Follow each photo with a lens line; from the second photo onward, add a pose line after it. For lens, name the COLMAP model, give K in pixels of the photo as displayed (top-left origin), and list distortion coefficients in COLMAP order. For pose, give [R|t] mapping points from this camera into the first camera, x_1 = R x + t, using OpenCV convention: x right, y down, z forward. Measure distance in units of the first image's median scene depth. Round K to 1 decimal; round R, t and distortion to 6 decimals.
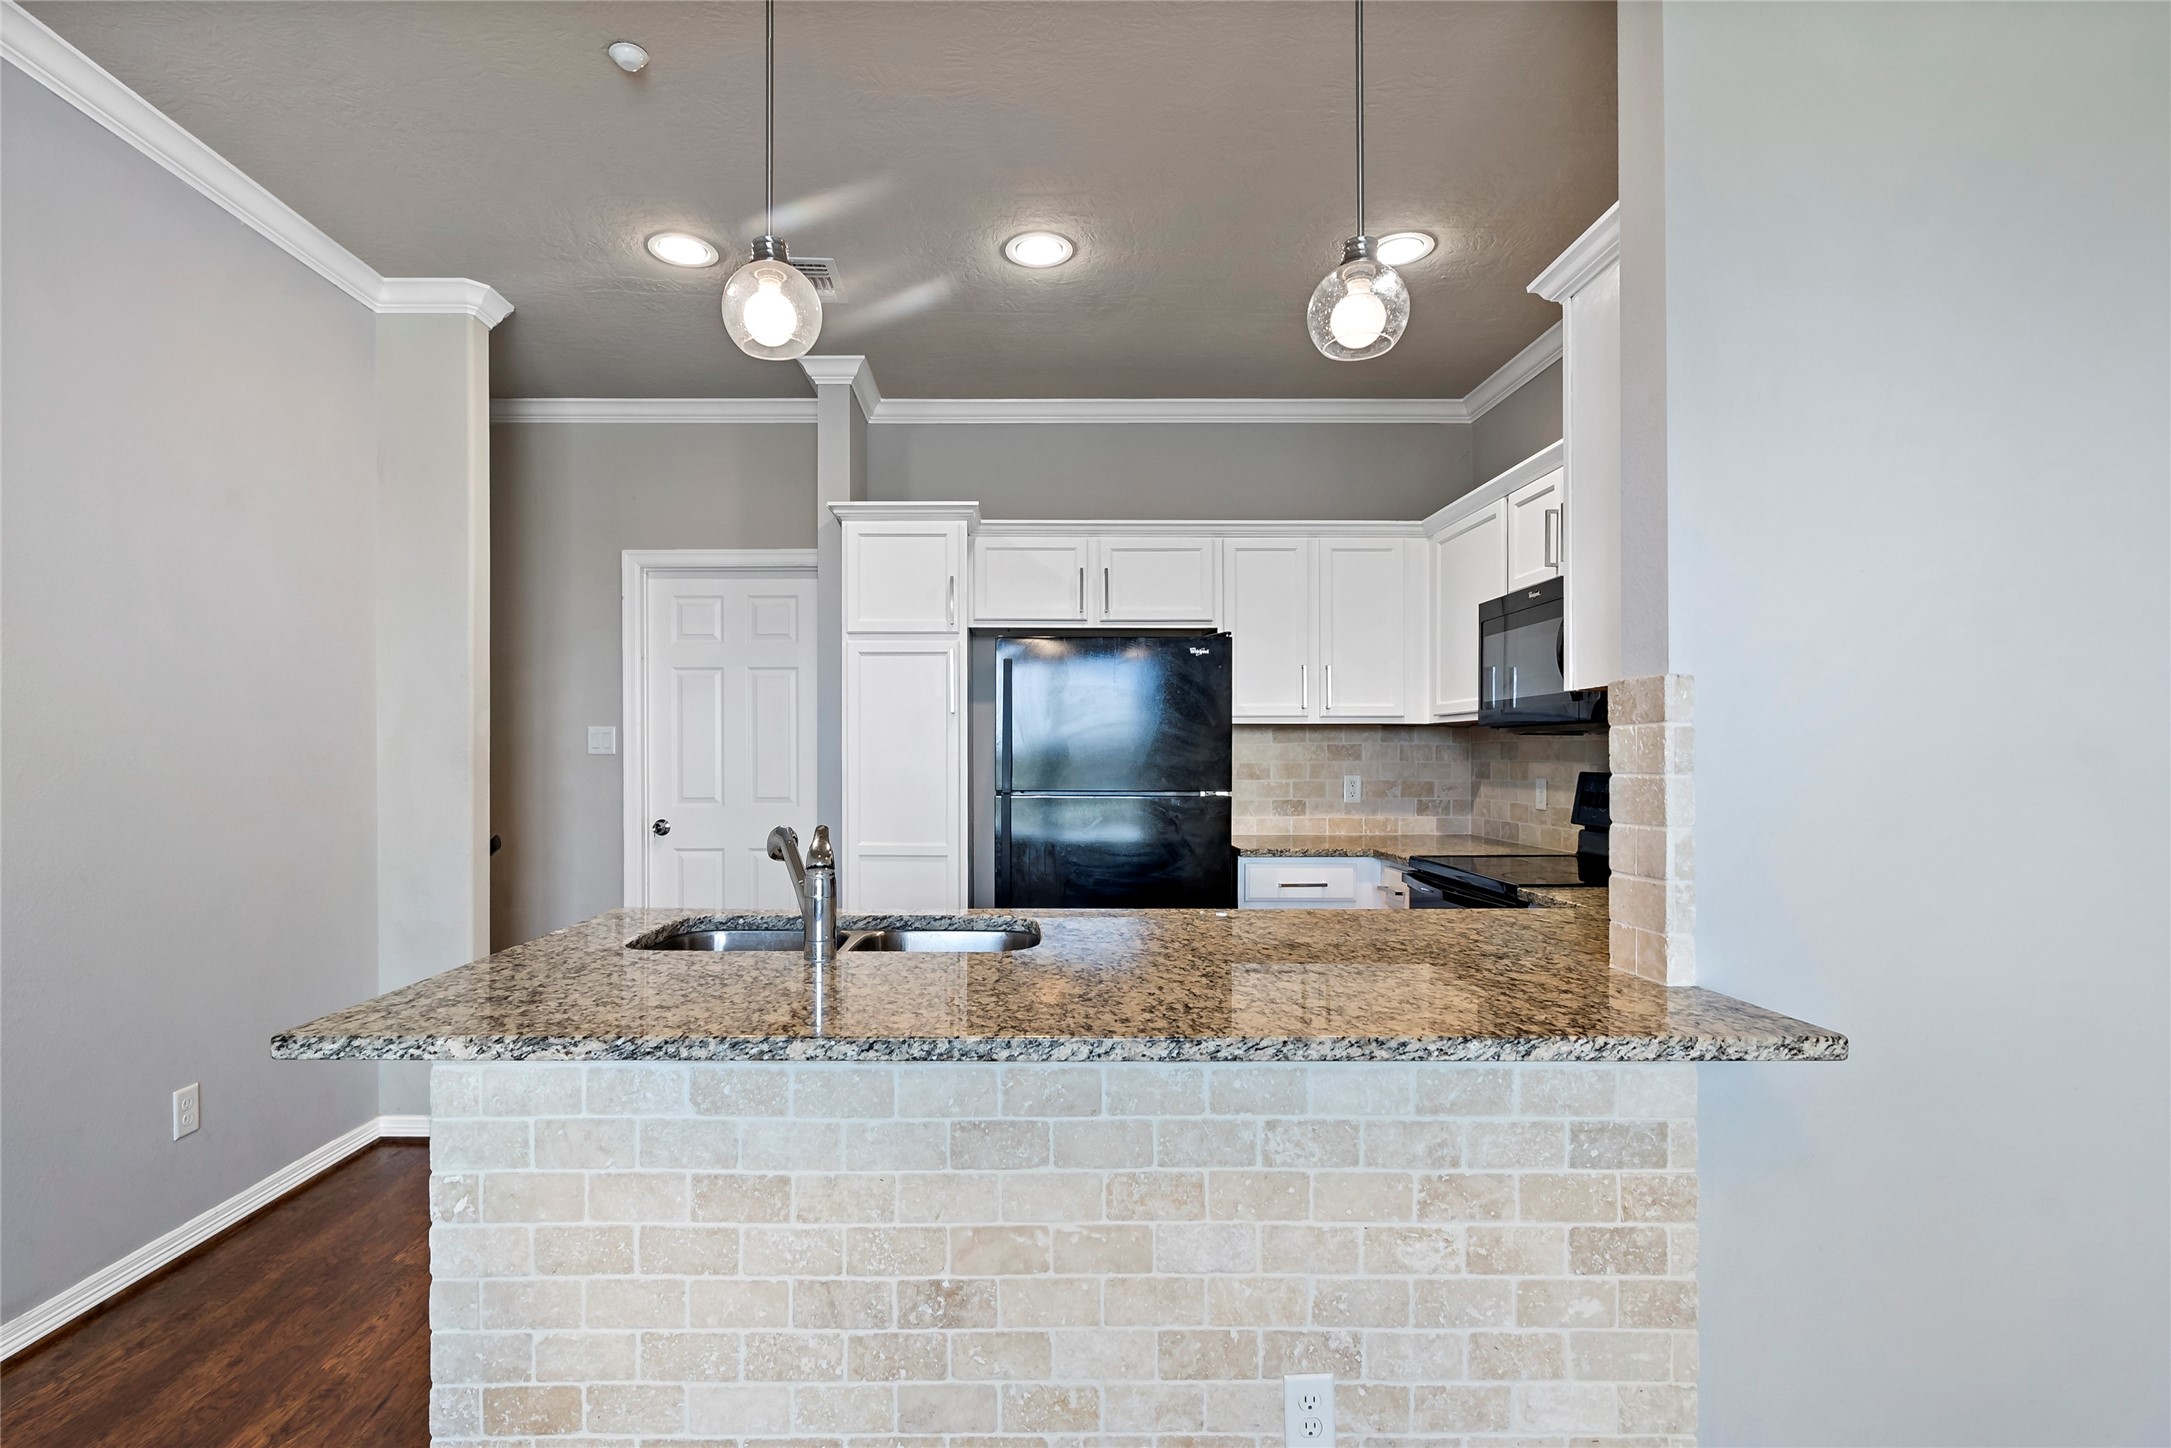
lens RADIAL K [[1034.9, 0, 1022.9], [0, 1034.9, 756.0], [0, 0, 1]] dist [-0.003372, -0.000349]
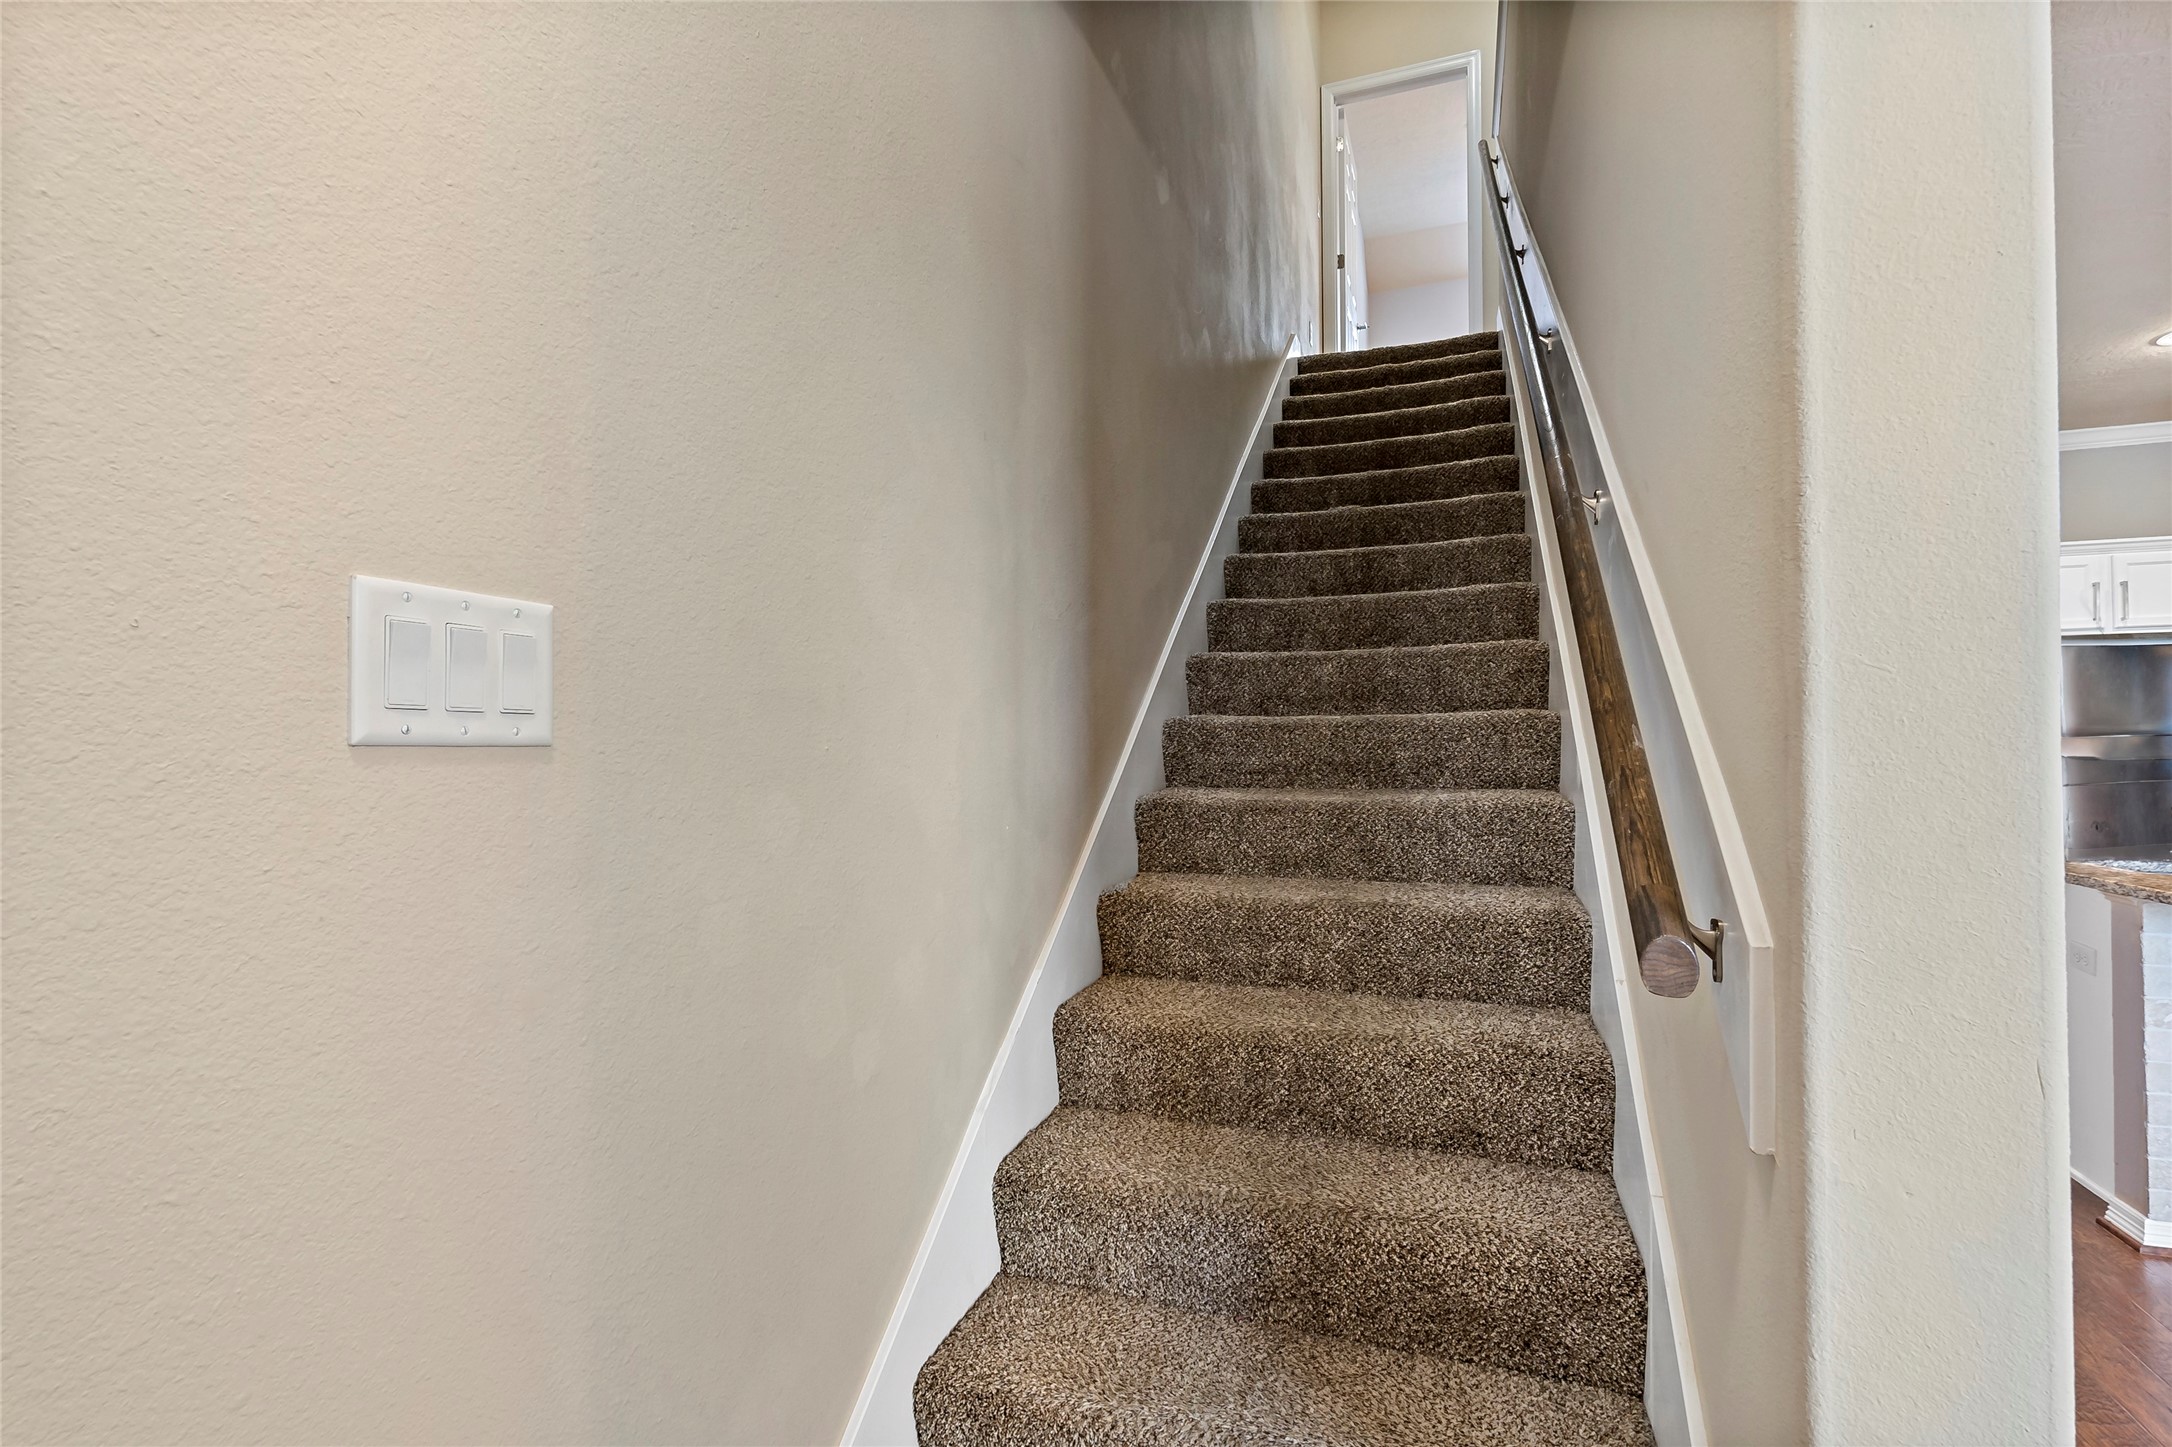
lens RADIAL K [[1022.0, 0, 1081.5], [0, 1022.0, 740.7], [0, 0, 1]] dist [-0.004532, -0.000046]
pose [[0.940473, -0.006568, -0.339806, -1.620209], [0.003367, 0.999944, -0.010009, -0.000684], [0.339852, 0.008269, 0.940442, -1.130057]]
